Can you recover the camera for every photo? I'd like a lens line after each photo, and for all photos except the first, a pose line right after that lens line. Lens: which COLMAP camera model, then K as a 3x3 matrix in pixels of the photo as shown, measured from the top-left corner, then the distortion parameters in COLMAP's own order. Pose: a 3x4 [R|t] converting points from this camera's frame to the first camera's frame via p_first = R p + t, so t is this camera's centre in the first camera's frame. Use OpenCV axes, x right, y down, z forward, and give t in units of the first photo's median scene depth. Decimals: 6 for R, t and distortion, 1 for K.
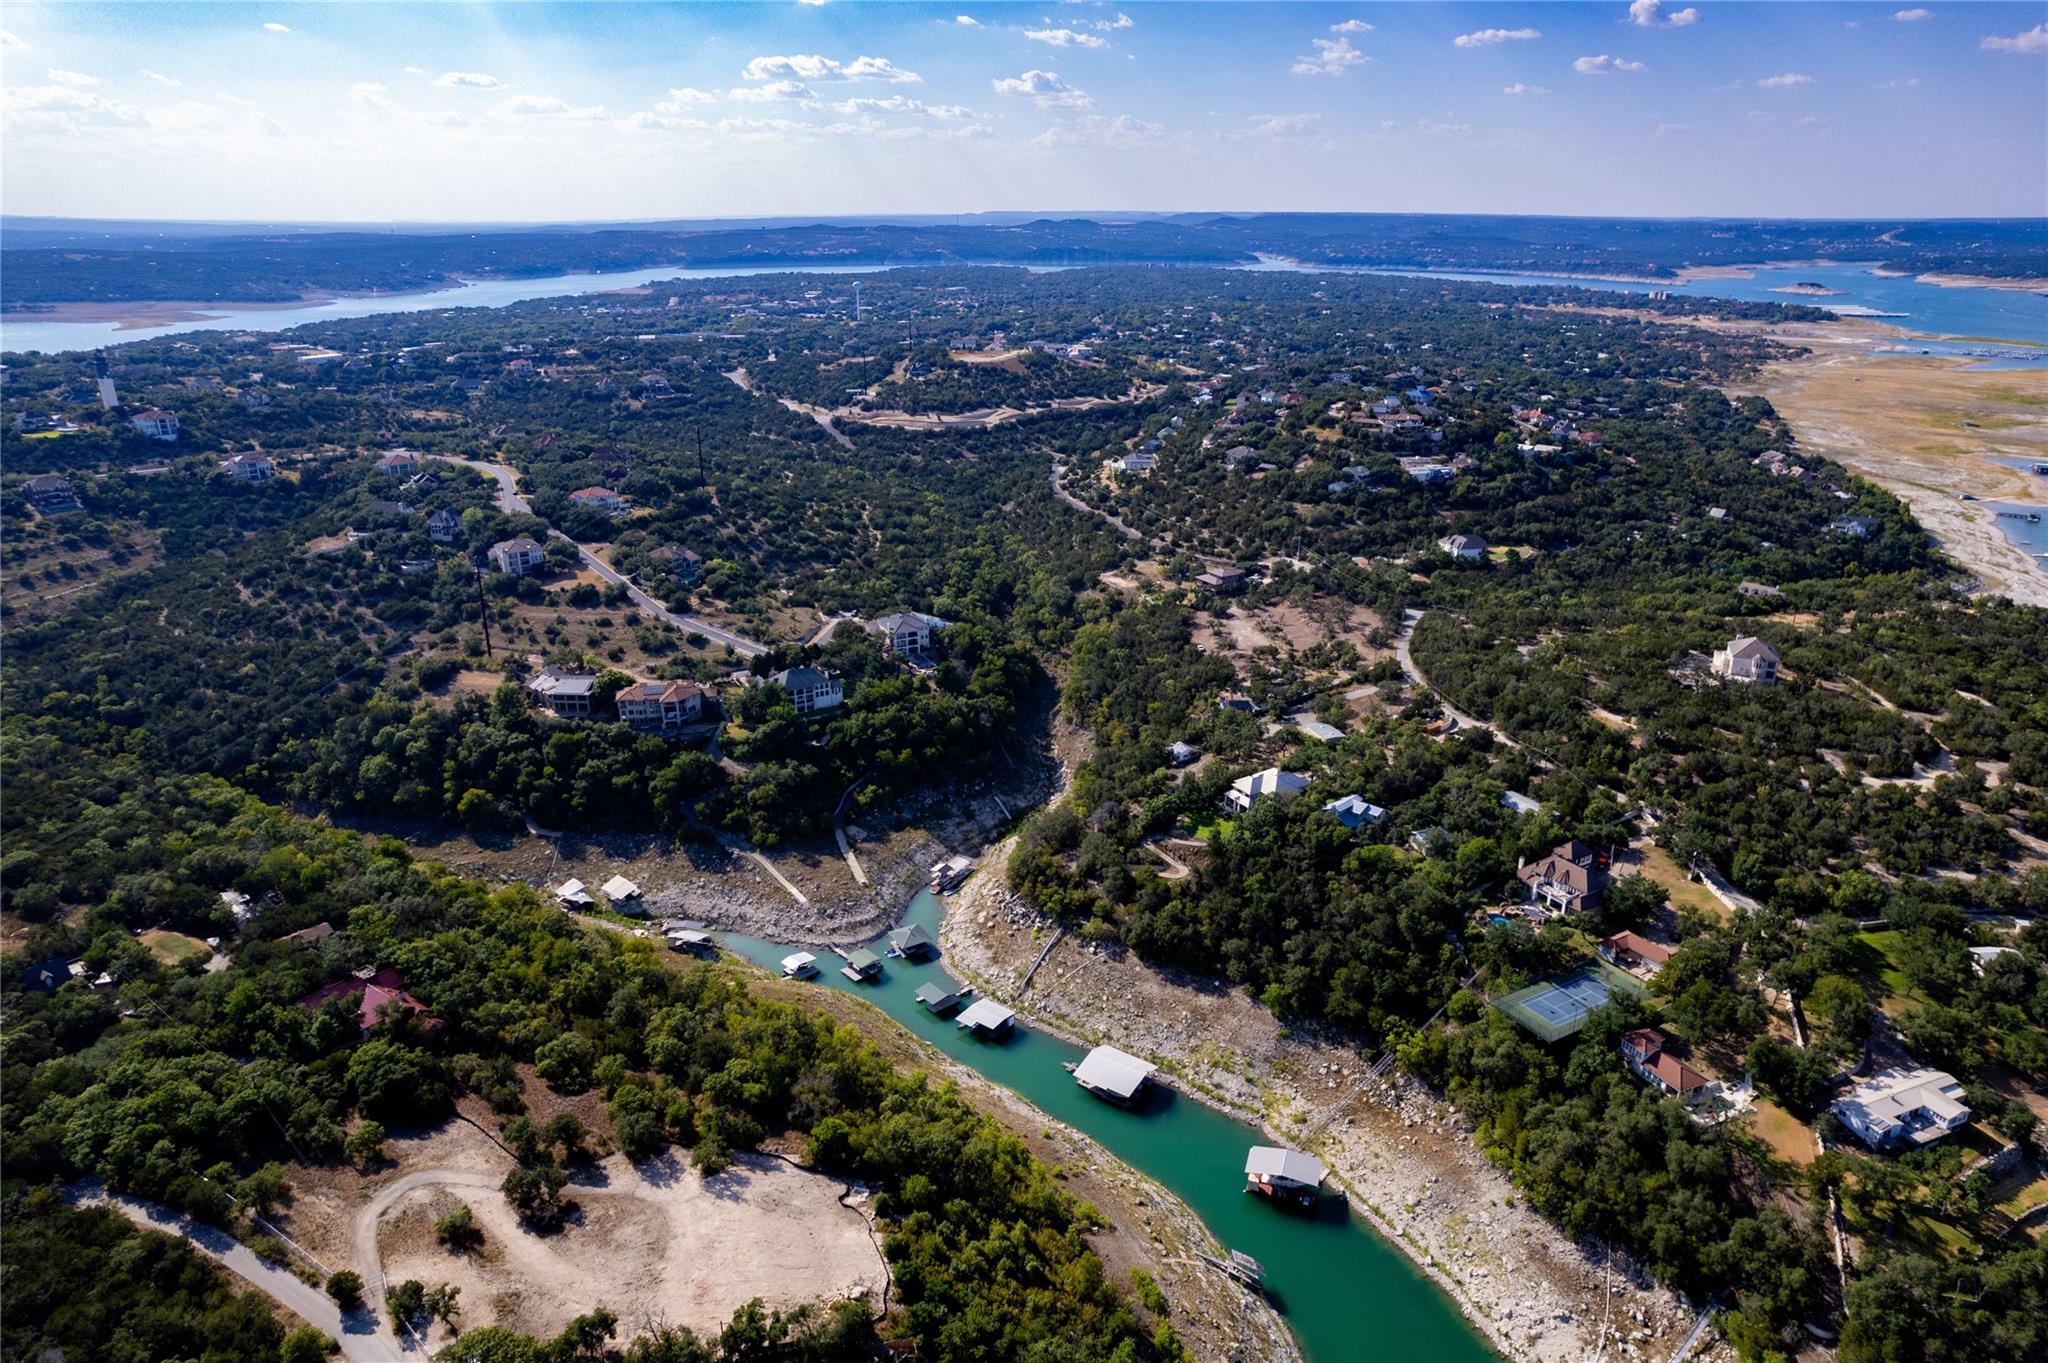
lens RADIAL K [[1329.4, 0, 1037.2], [0, 1329.4, 694.0], [0, 0, 1]] dist [-0.081177, 0.093027]
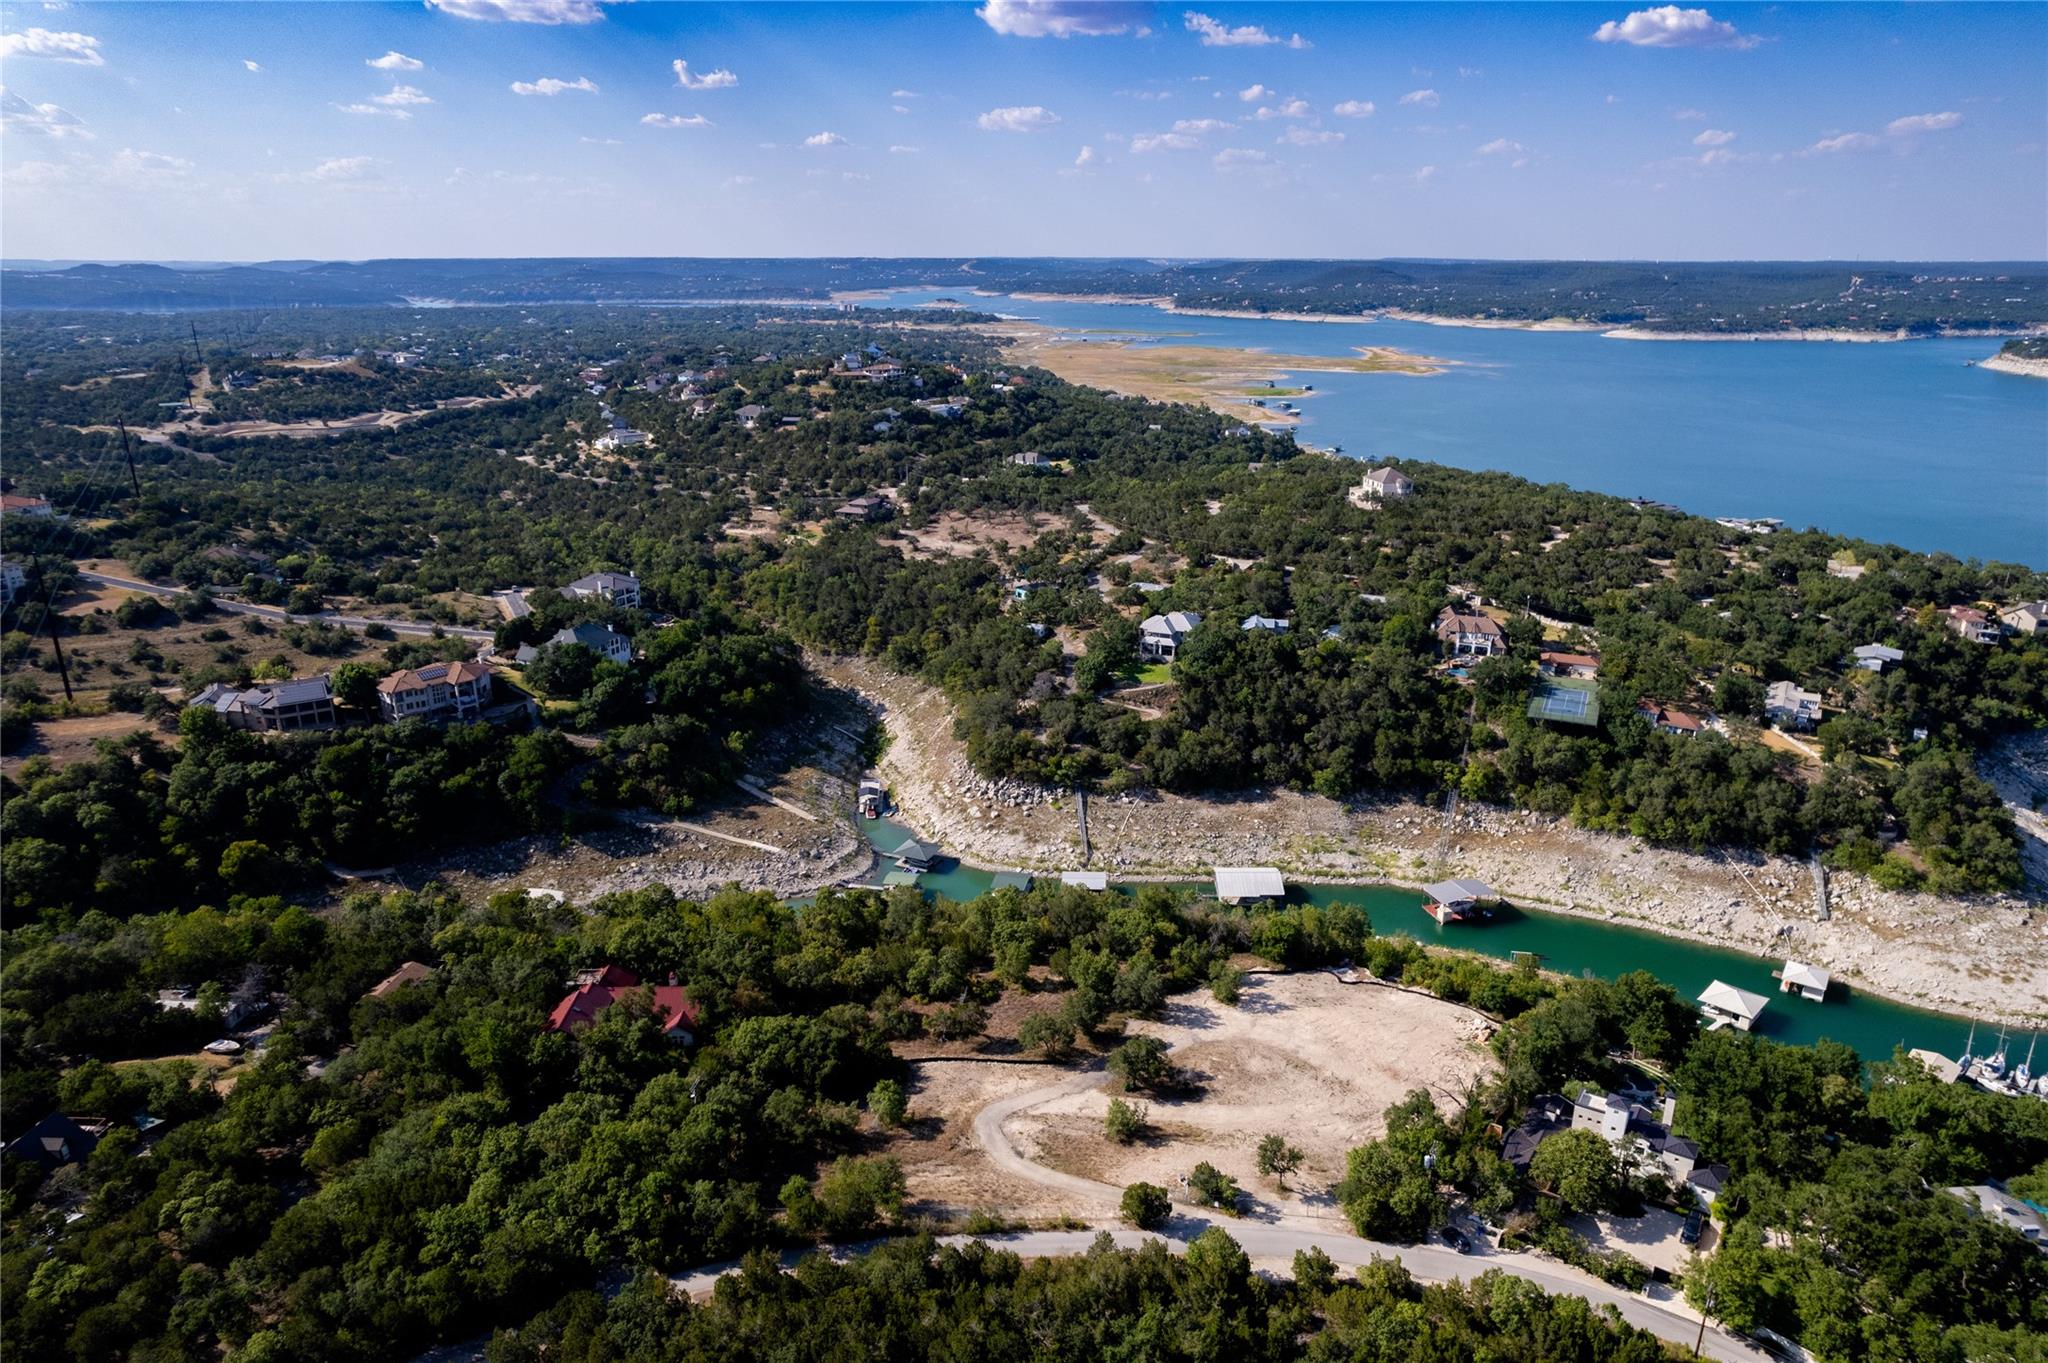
lens RADIAL K [[1329.4, 0, 1037.2], [0, 1329.4, 694.0], [0, 0, 1]] dist [-0.081177, 0.093027]
pose [[0.809888, -0.186710, 0.556076, -0.576398], [0.205088, 0.978290, 0.029777, 0.078081], [-0.549563, 0.089928, 0.830598, 0.224972]]
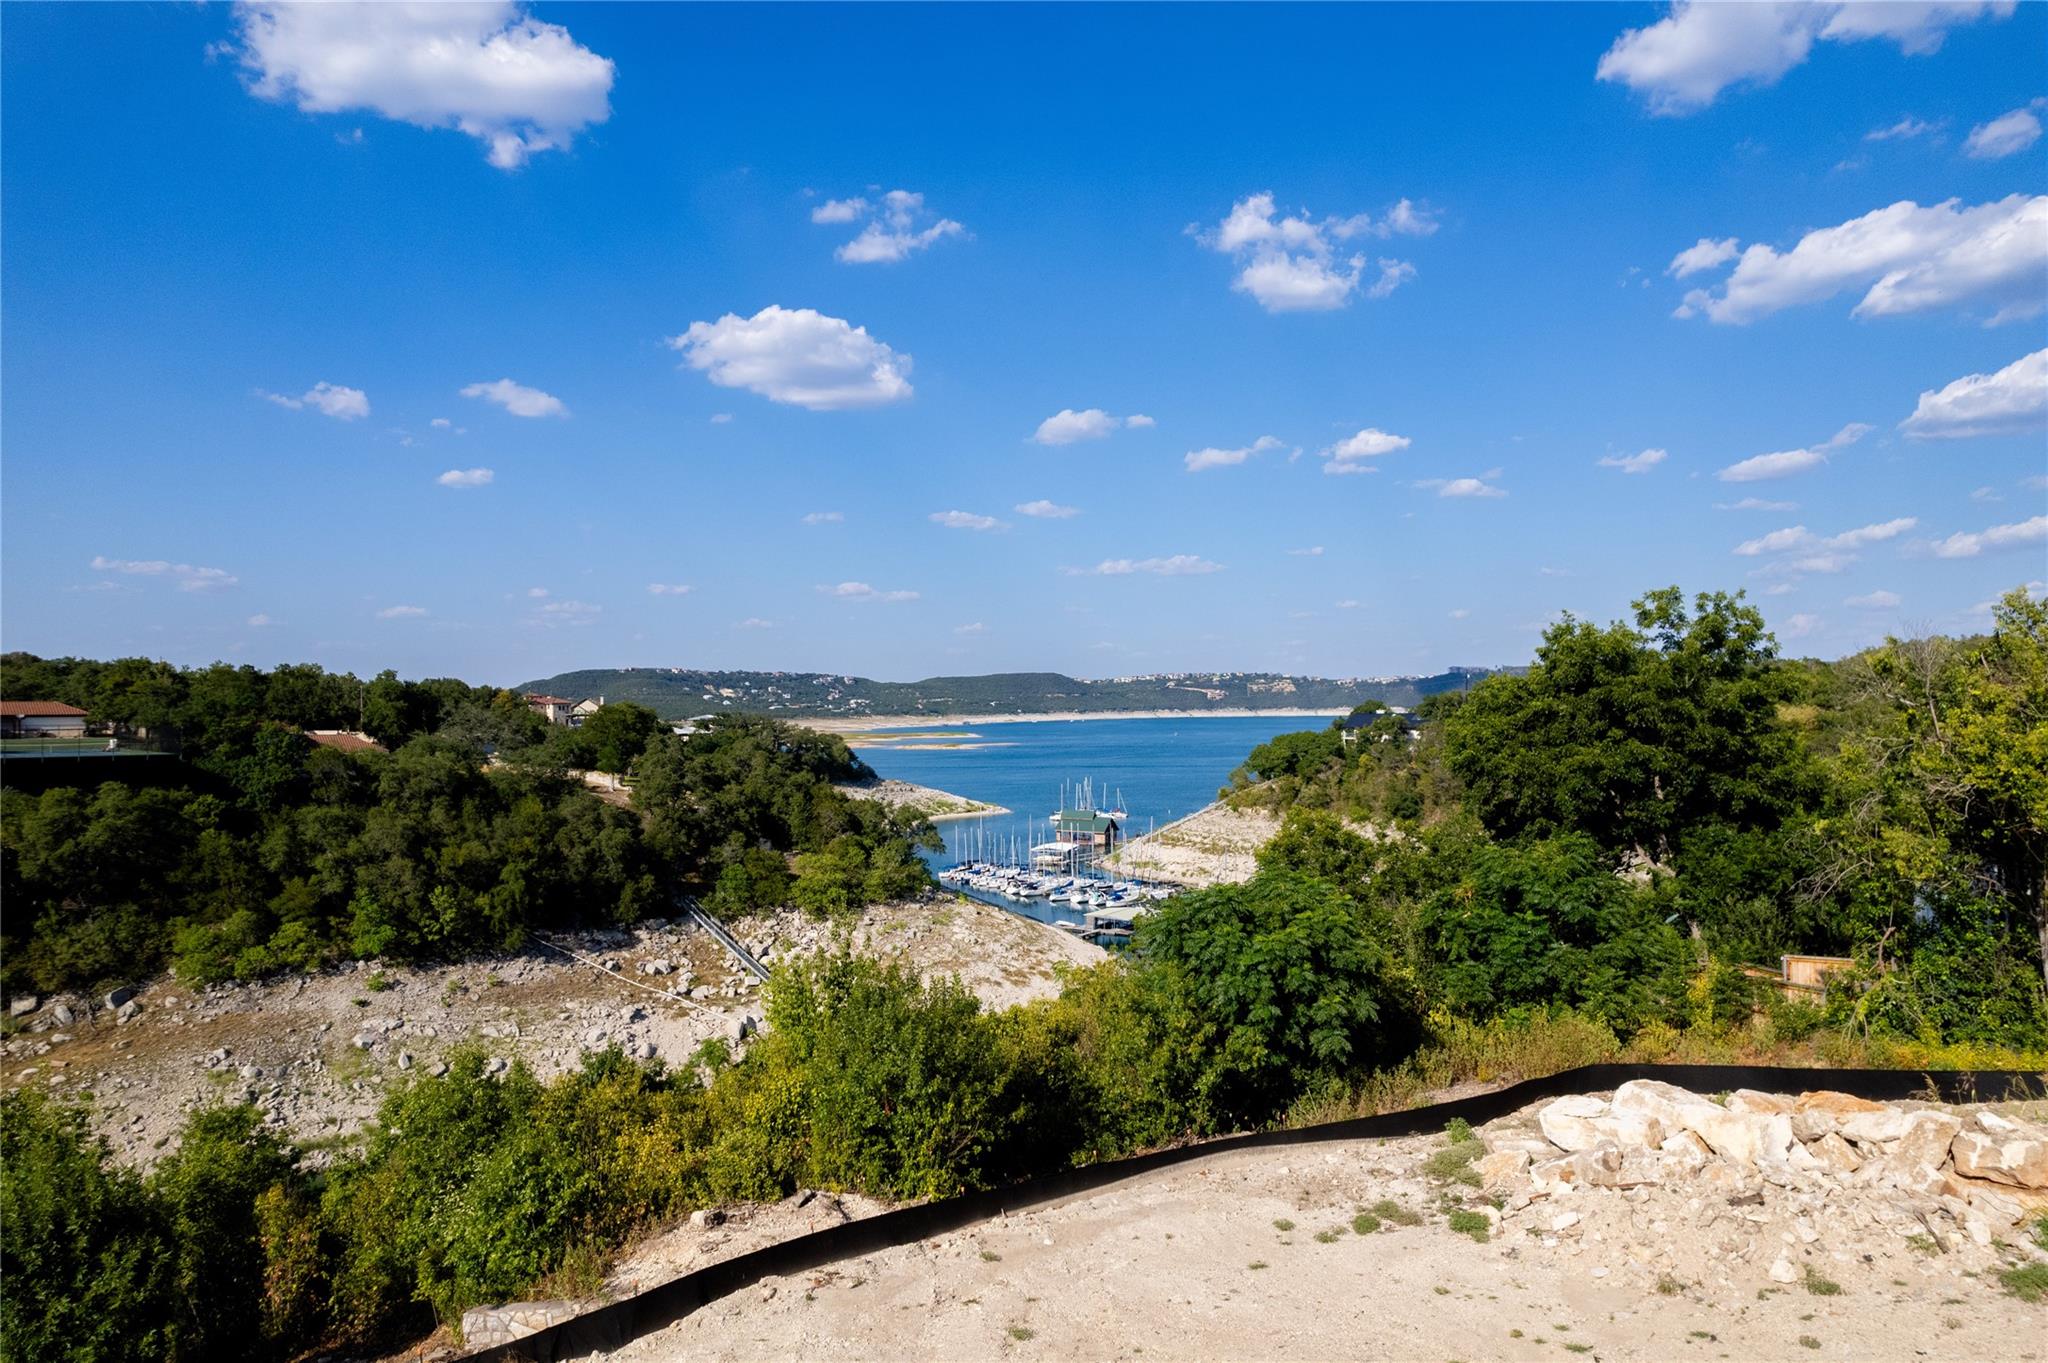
lens RADIAL K [[1307.4, 0, 1047.8], [0, 1307.4, 688.0], [0, 0, 1]] dist [-0.084430, 0.083442]
pose [[-0.267384, 0.011743, 0.963518, -0.139762], [0.340090, 0.936726, 0.082961, 0.259363], [-0.901579, 0.349866, -0.254460, 0.675136]]
